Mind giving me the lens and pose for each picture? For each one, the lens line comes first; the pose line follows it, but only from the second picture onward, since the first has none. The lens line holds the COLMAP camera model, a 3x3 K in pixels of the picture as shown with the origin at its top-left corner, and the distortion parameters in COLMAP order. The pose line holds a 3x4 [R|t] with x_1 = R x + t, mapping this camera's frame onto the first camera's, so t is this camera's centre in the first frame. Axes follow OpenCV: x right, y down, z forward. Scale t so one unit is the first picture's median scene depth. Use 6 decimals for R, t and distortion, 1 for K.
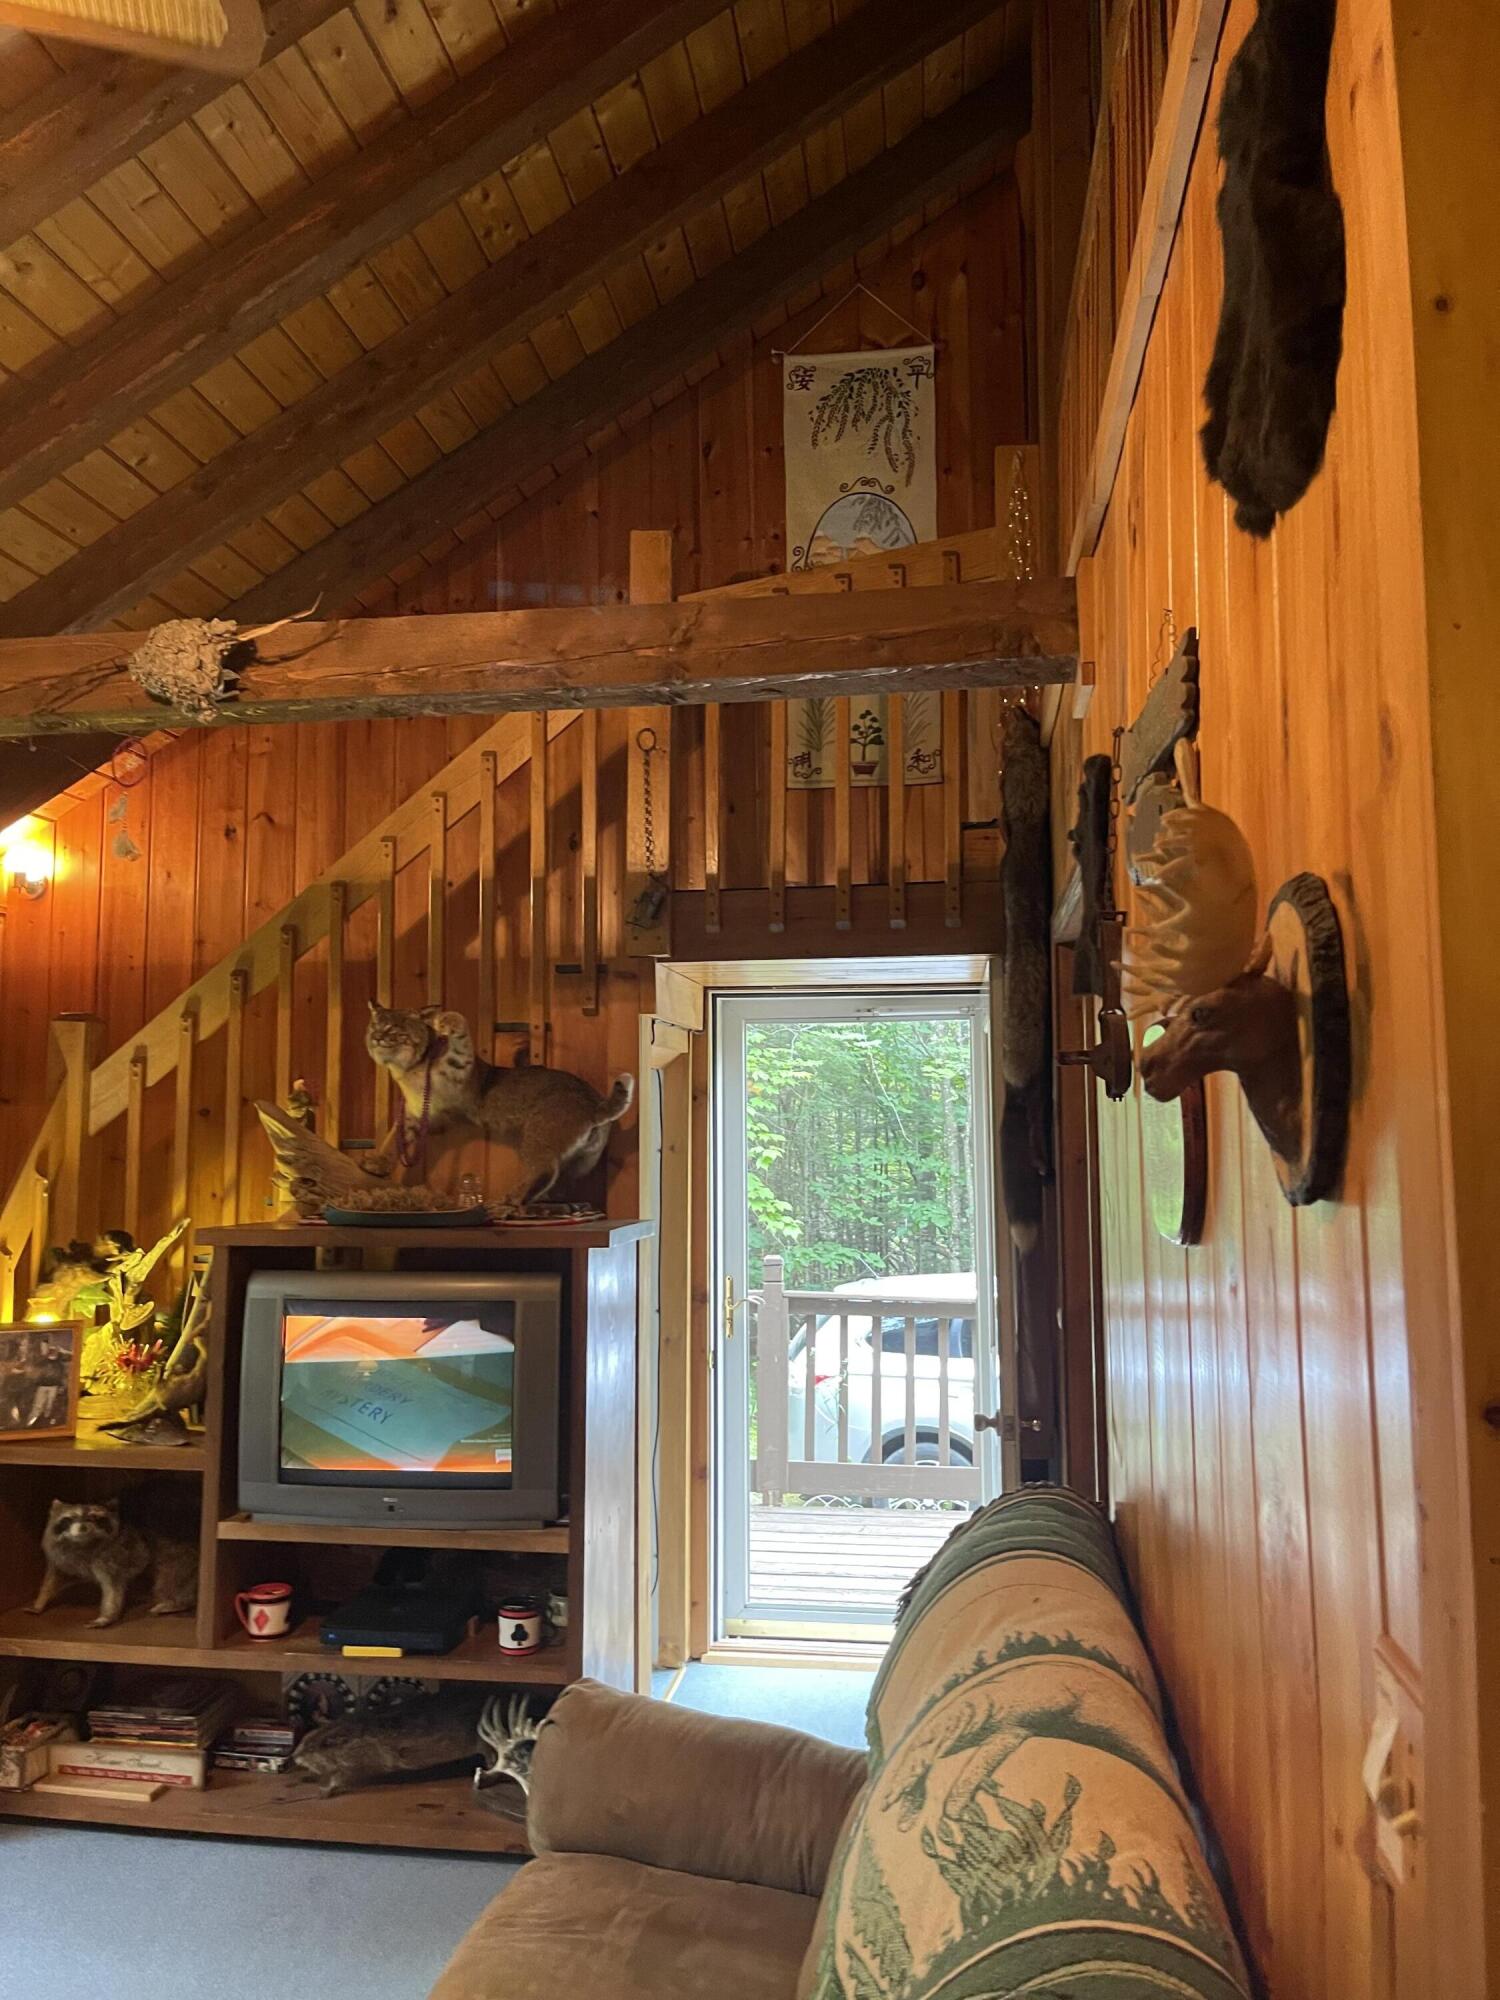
lens RADIAL K [[1495.4, 0, 744.8], [0, 1495.4, 1000.6], [0, 0, 1]] dist [0.041197, -0.006057]
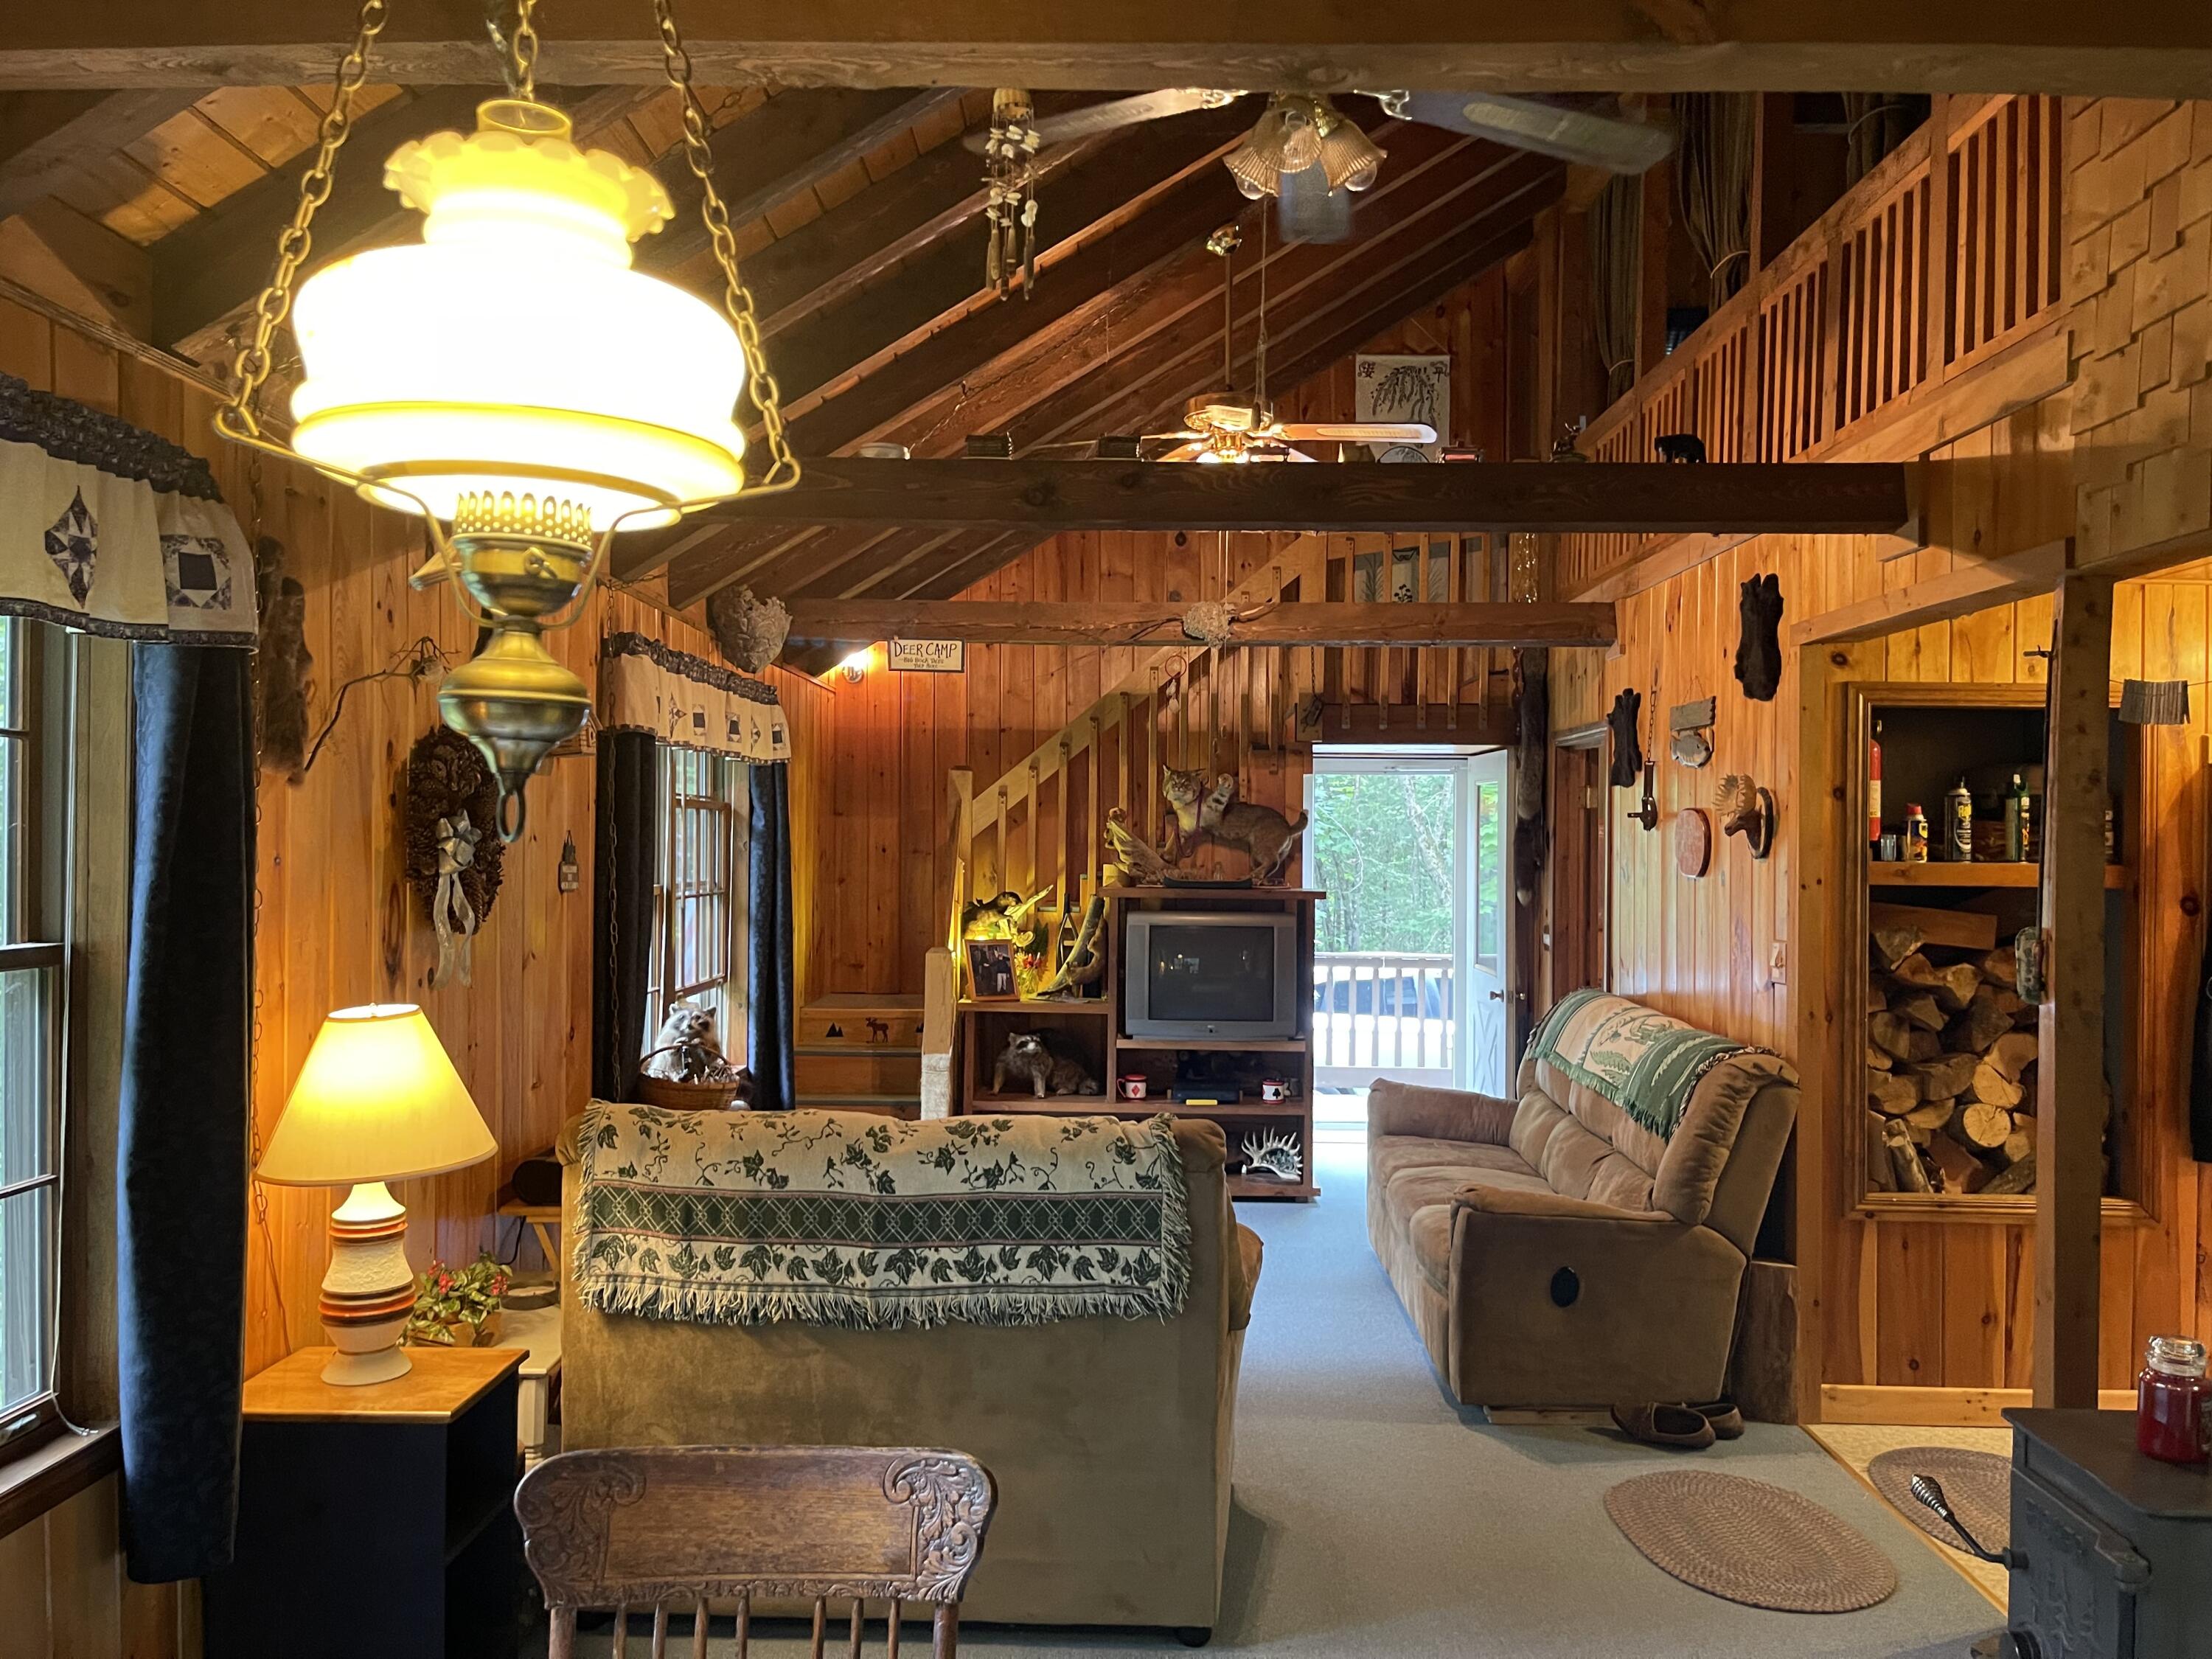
lens RADIAL K [[1653.9, 0, 1109.6], [0, 1653.9, 838.2], [0, 0, 1]] dist [0.041197, -0.006057]
pose [[0.992537, 0.012748, 0.121272, -0.560723], [-0.023237, 0.996070, 0.085471, -0.080462], [-0.119706, -0.087651, 0.988933, -0.958222]]
